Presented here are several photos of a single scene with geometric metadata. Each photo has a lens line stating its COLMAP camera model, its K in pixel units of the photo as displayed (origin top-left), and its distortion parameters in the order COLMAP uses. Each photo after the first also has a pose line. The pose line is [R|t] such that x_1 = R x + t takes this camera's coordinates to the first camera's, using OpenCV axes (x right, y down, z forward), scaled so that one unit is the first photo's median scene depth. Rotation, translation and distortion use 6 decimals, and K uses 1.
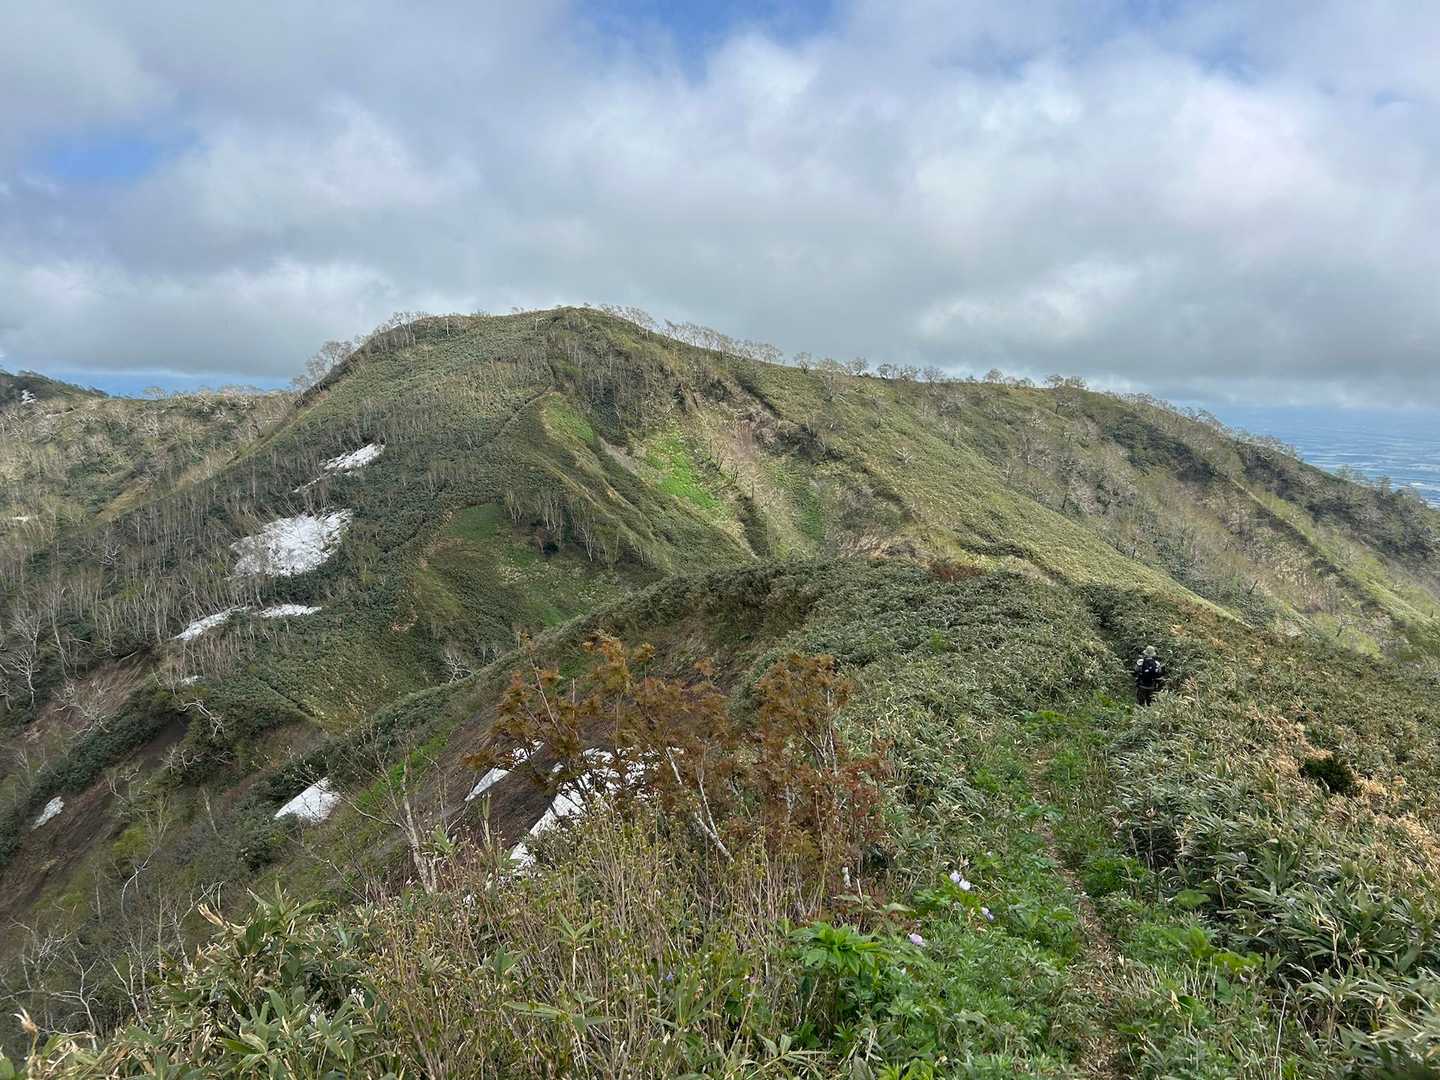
lens RADIAL K [[1059.1, 0, 720.0], [0, 1059.1, 540.0], [0, 0, 1]] dist [0.095016, -0.103090]
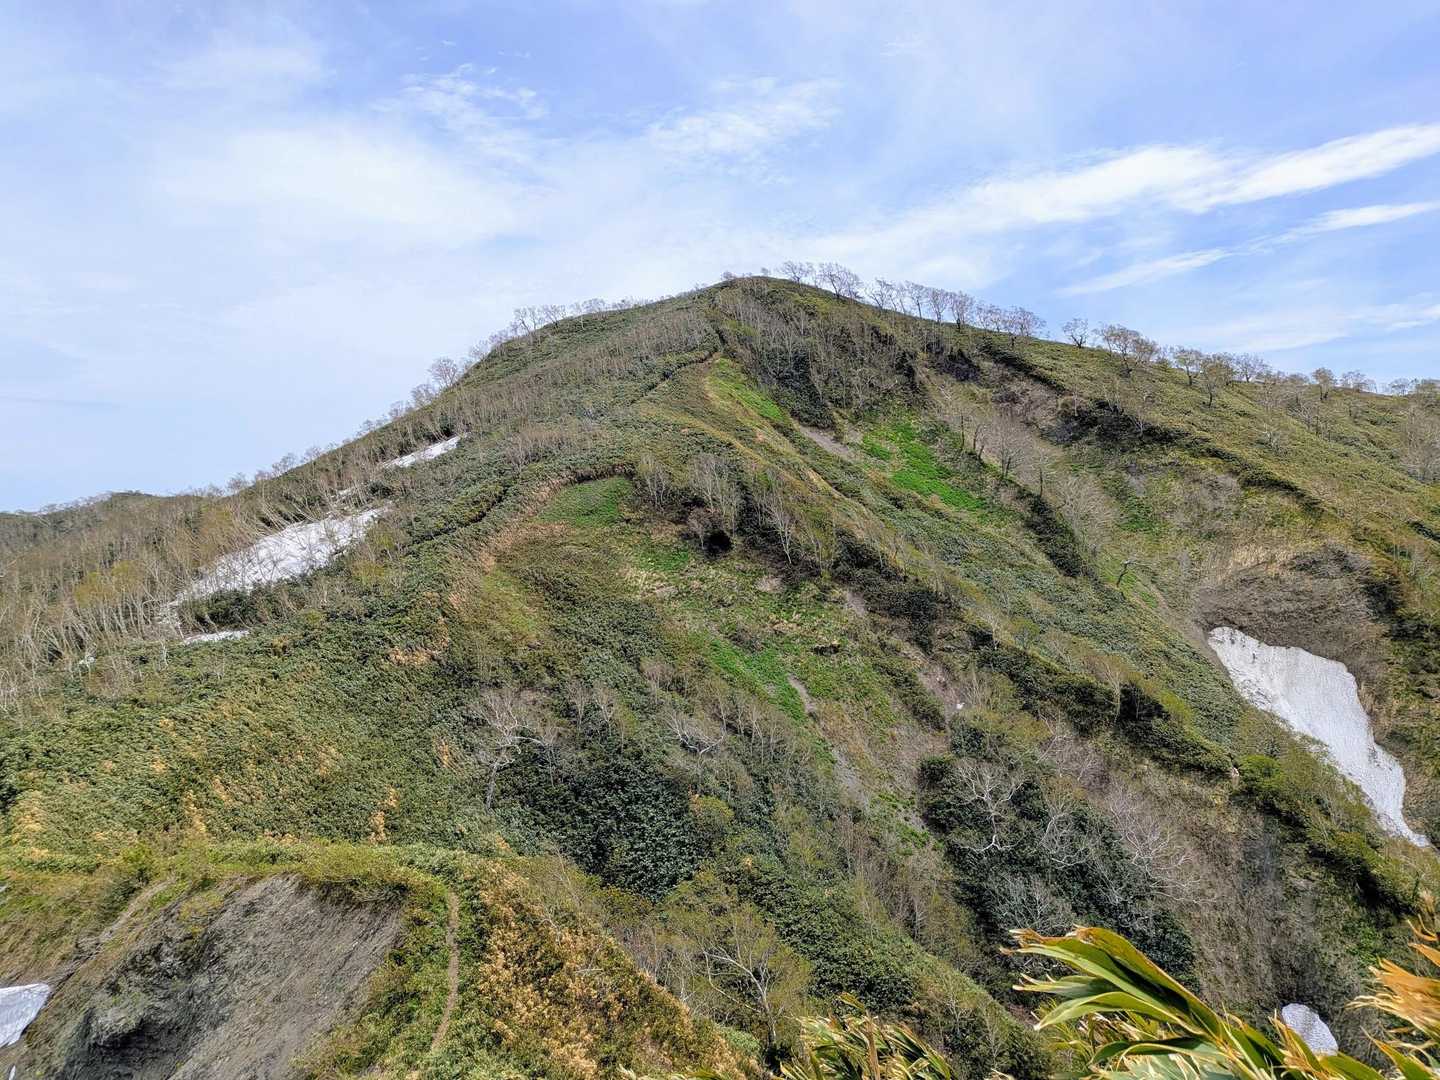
lens RADIAL K [[1059.1, 0, 720.0], [0, 1059.1, 540.0], [0, 0, 1]] dist [0.095016, -0.103090]
pose [[0.984261, -0.055845, -0.167666, -0.051868], [0.033330, 0.990392, -0.134214, 0.066197], [0.173550, 0.126513, 0.976665, 0.365802]]
